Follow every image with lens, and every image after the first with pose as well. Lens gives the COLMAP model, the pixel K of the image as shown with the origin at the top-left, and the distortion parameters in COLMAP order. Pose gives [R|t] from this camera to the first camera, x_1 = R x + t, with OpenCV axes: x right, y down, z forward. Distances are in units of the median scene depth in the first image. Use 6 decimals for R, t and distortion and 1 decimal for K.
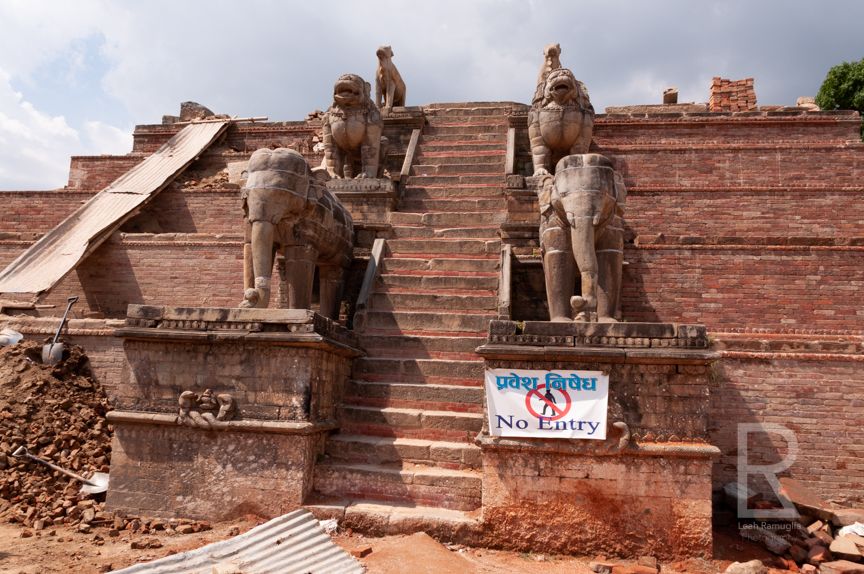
lens RADIAL K [[654.0, 0, 432.0], [0, 654.0, 287.0], [0, 0, 1]] dist [-0.011348, -0.002675]
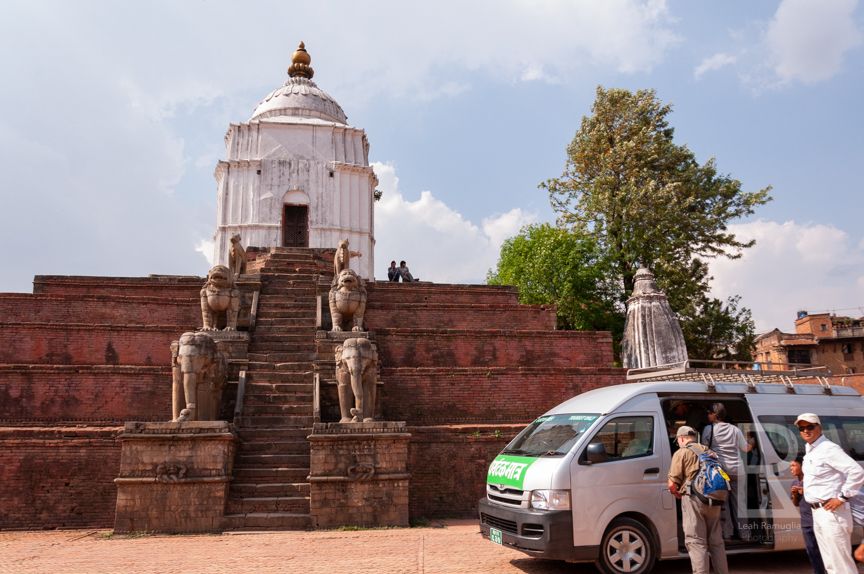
lens RADIAL K [[654.0, 0, 432.0], [0, 654.0, 287.0], [0, 0, 1]] dist [-0.011348, -0.002675]
pose [[0.952147, 0.018303, 0.305092, -0.156896], [0.013374, 0.994754, -0.101415, -0.131862], [-0.305348, 0.100642, 0.946908, -0.933726]]
